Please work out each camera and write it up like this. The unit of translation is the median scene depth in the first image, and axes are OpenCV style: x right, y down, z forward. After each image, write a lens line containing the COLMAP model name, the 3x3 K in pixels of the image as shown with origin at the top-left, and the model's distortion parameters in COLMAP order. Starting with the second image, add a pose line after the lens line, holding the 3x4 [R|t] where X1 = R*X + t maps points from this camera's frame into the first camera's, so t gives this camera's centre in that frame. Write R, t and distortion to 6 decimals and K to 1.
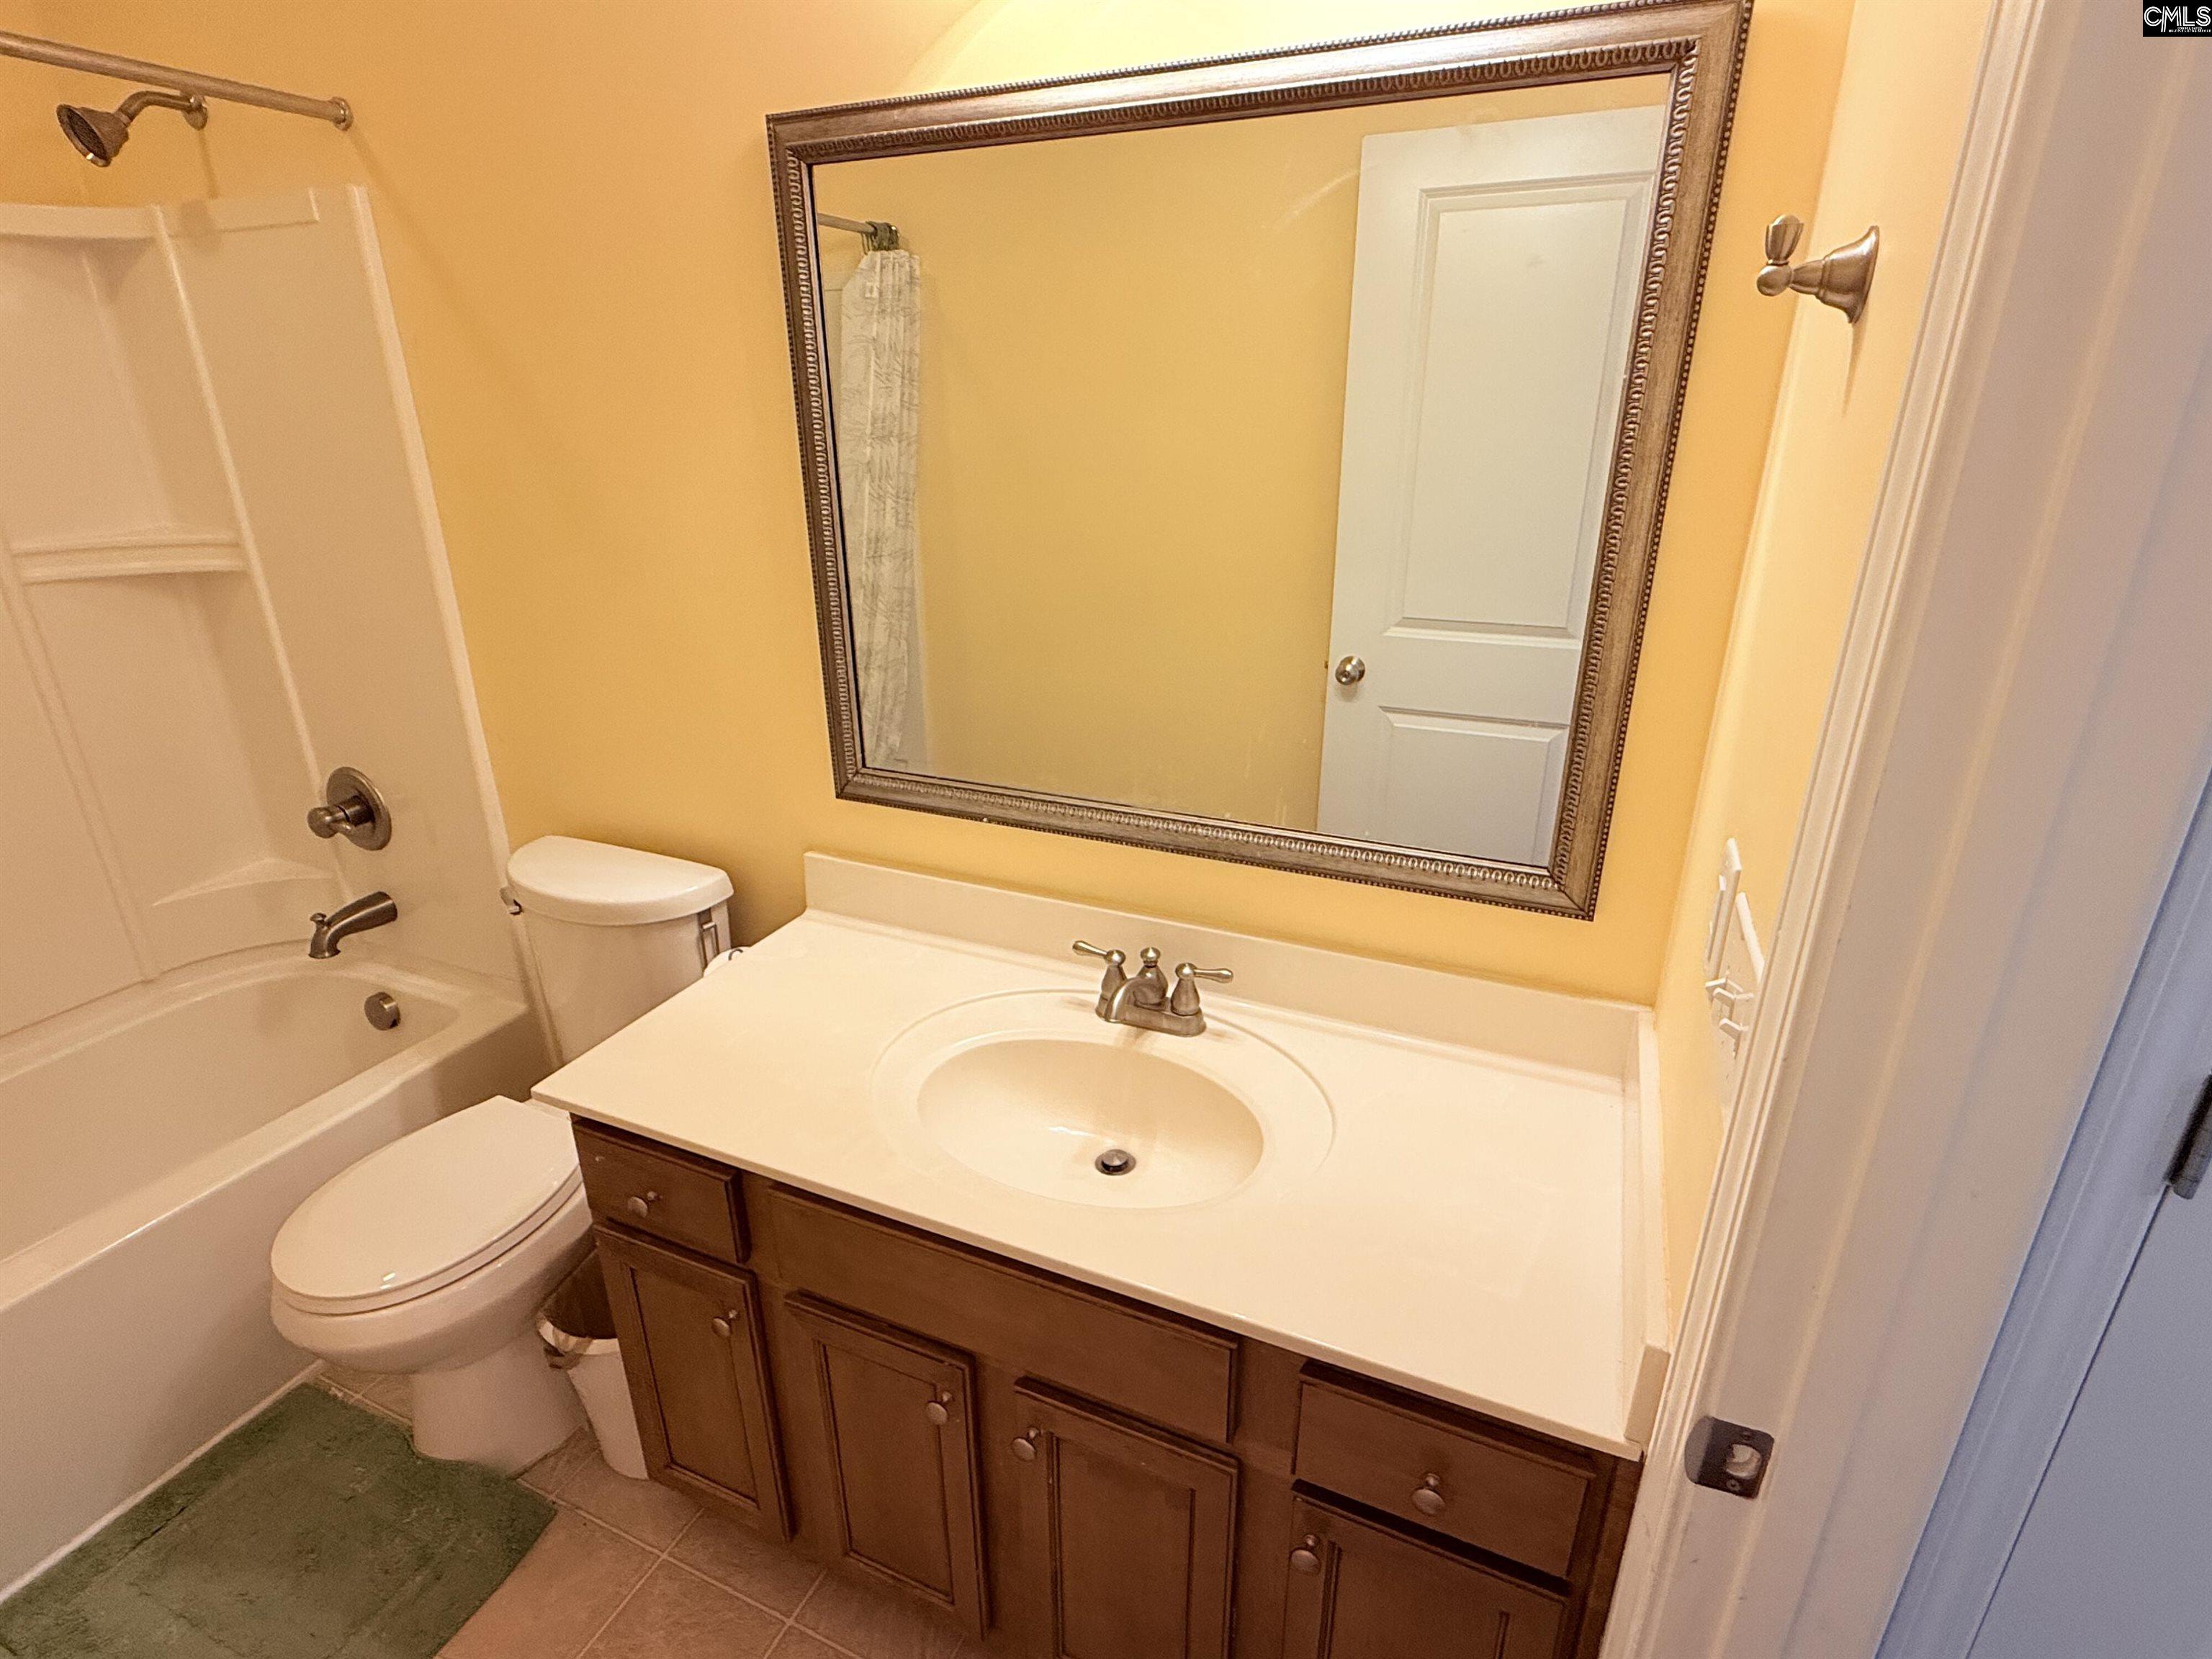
lens RADIAL K [[1070.7, 0, 1105.8], [0, 1070.7, 815.1], [0, 0, 1]] dist [-0.002531, -0.000288]
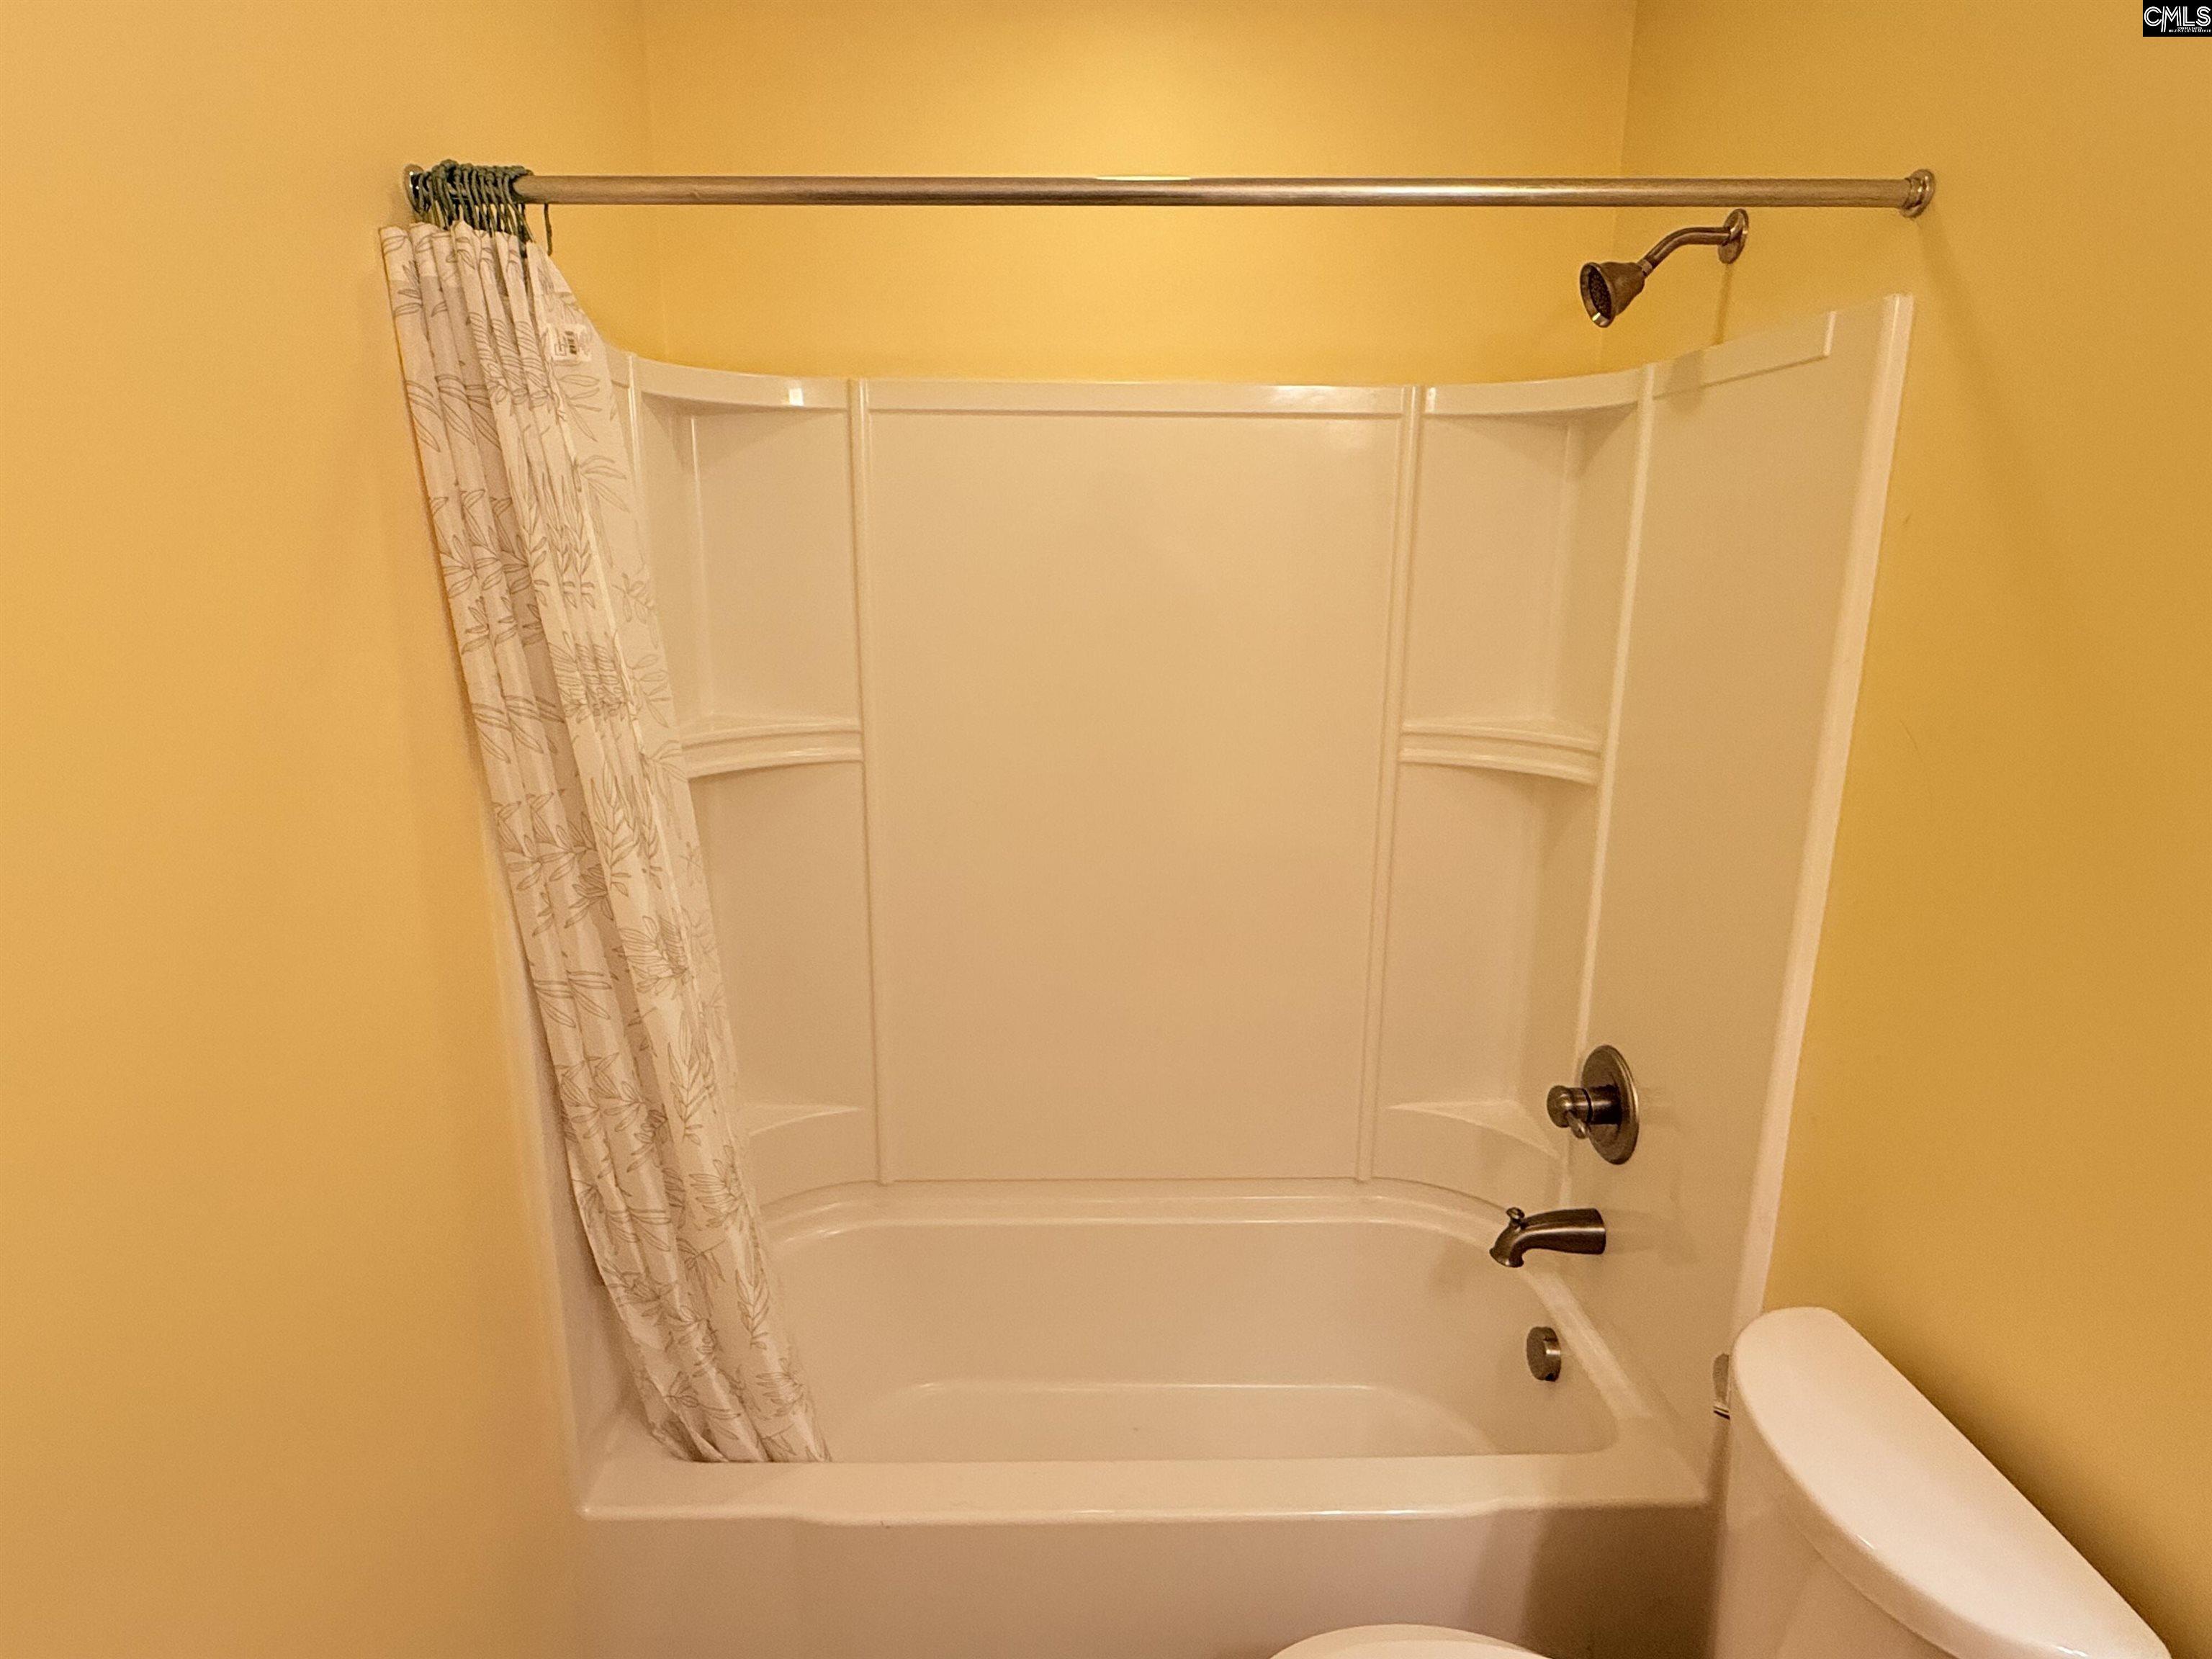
lens RADIAL K [[1177.4, 0, 1110.4], [0, 1177.4, 829.4], [0, 0, 1]] dist [-0.005088, -0.000401]
pose [[0.423213, 0.214871, -0.880183, -0.191270], [-0.327157, 0.942170, 0.072699, -0.164135], [0.844902, 0.257190, 0.469035, 0.318983]]
